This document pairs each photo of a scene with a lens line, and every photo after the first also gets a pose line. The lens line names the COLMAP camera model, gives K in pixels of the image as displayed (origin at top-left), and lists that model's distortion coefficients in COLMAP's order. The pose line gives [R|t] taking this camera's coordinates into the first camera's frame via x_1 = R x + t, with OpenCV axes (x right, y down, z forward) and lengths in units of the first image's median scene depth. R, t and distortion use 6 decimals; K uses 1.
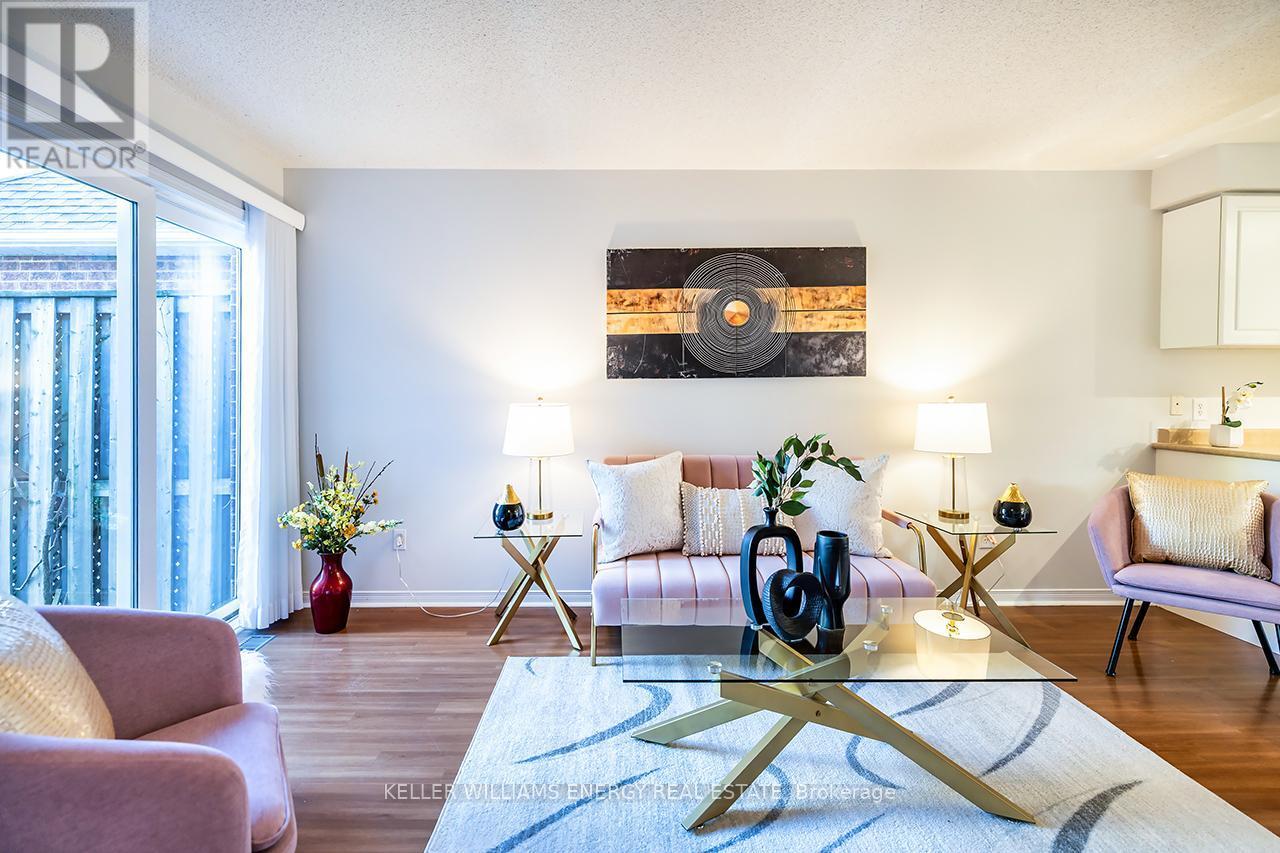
lens RADIAL K [[559.4, 0, 646.7], [0, 559.4, 390.2], [0, 0, 1]] dist [0.001956, -0.002424]
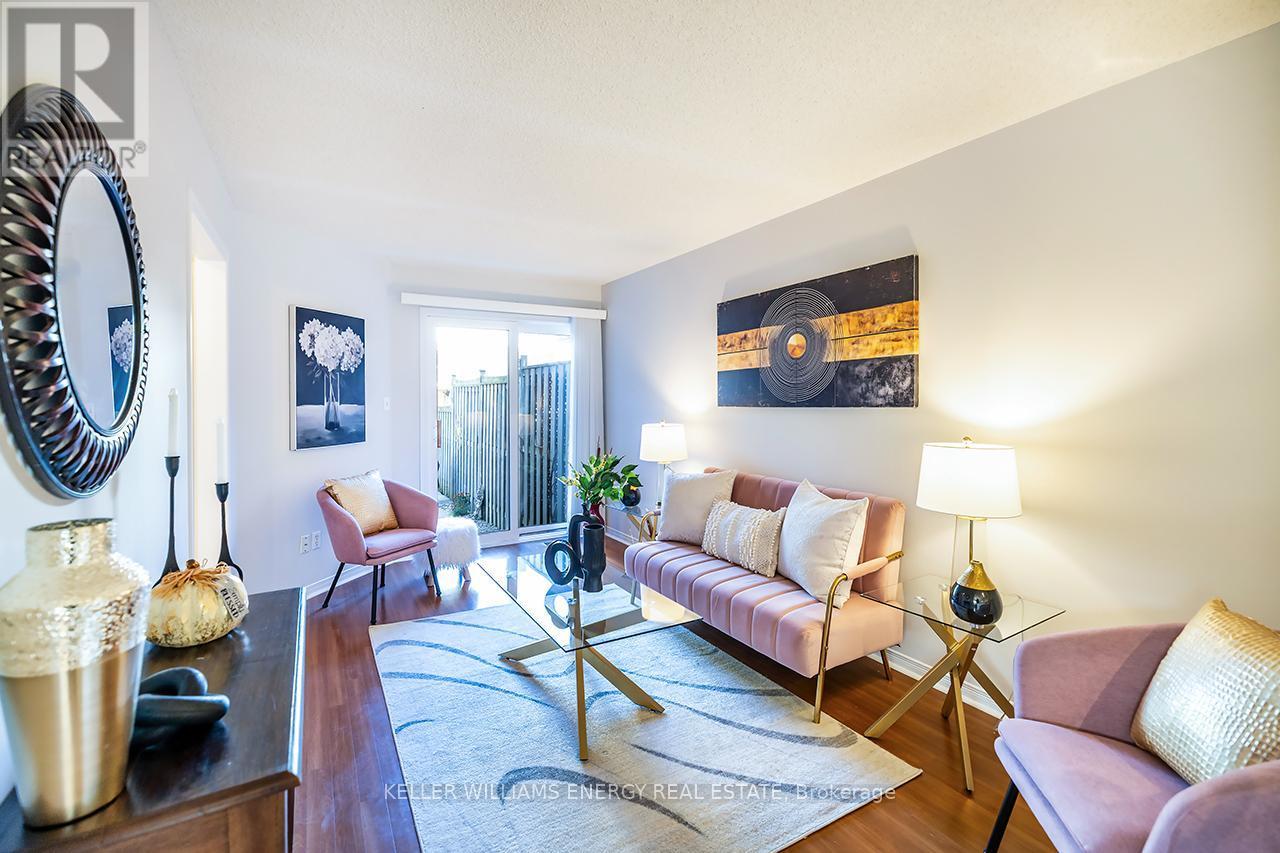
lens RADIAL K [[559.4, 0, 637.8], [0, 559.4, 392.7], [0, 0, 1]] dist [0.001956, -0.002424]
pose [[0.496843, -0.008496, -0.867799, 0.921162], [-0.002665, 0.999932, -0.011315, -0.036653], [0.867837, 0.007934, 0.496786, 0.219556]]
